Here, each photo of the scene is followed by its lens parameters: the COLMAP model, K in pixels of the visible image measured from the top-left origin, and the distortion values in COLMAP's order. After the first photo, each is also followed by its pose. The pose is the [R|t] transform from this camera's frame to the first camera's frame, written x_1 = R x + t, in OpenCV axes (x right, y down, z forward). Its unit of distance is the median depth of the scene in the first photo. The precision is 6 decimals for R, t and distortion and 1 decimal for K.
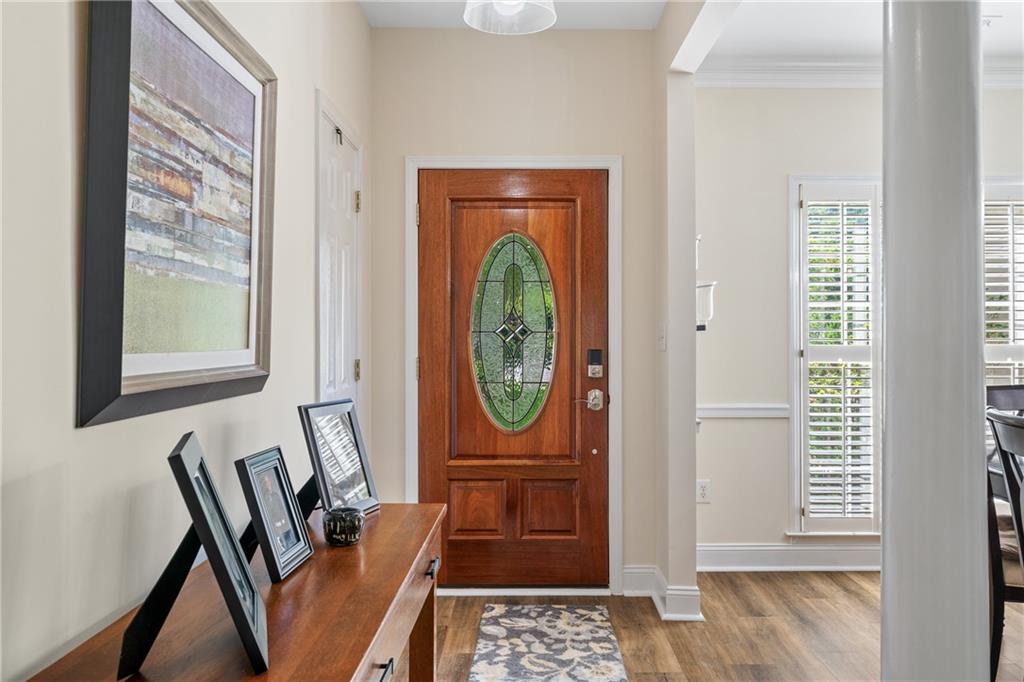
lens RADIAL K [[762.5, 0, 498.7], [0, 762.5, 320.5], [0, 0, 1]] dist [-0.079523, -0.004699]
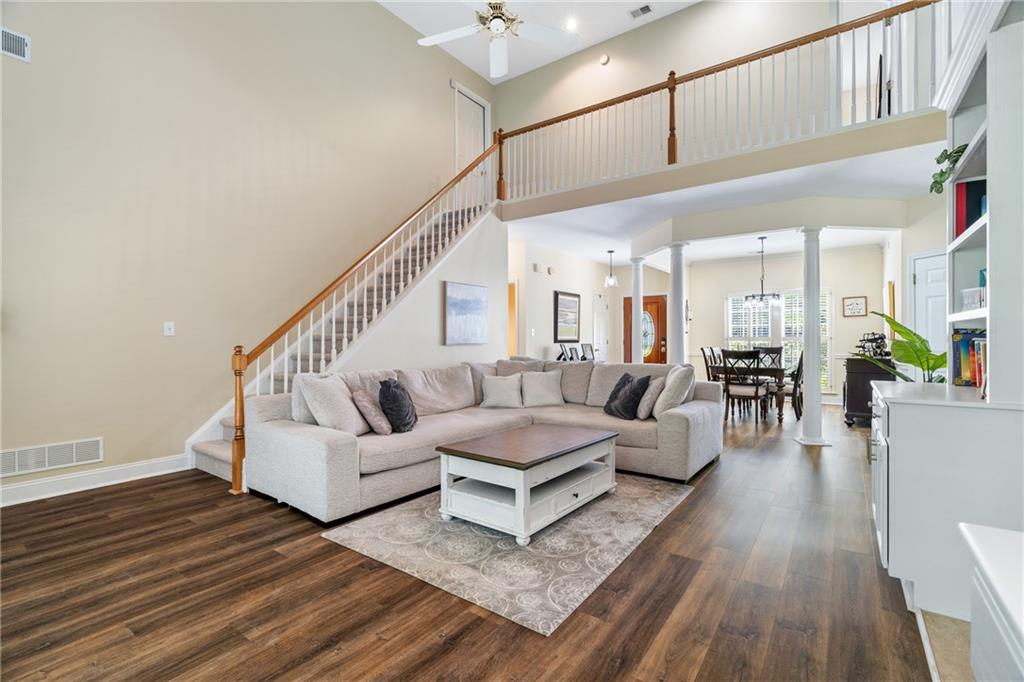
lens RADIAL K [[464.3, 0, 513.0], [0, 464.3, 337.9], [0, 0, 1]] dist [-0.010171, 0.005146]
pose [[0.812958, -0.002104, -0.582319, 0.957167], [0.015028, 0.999736, 0.017367, -0.019318], [0.582129, -0.022870, 0.812775, -1.606617]]
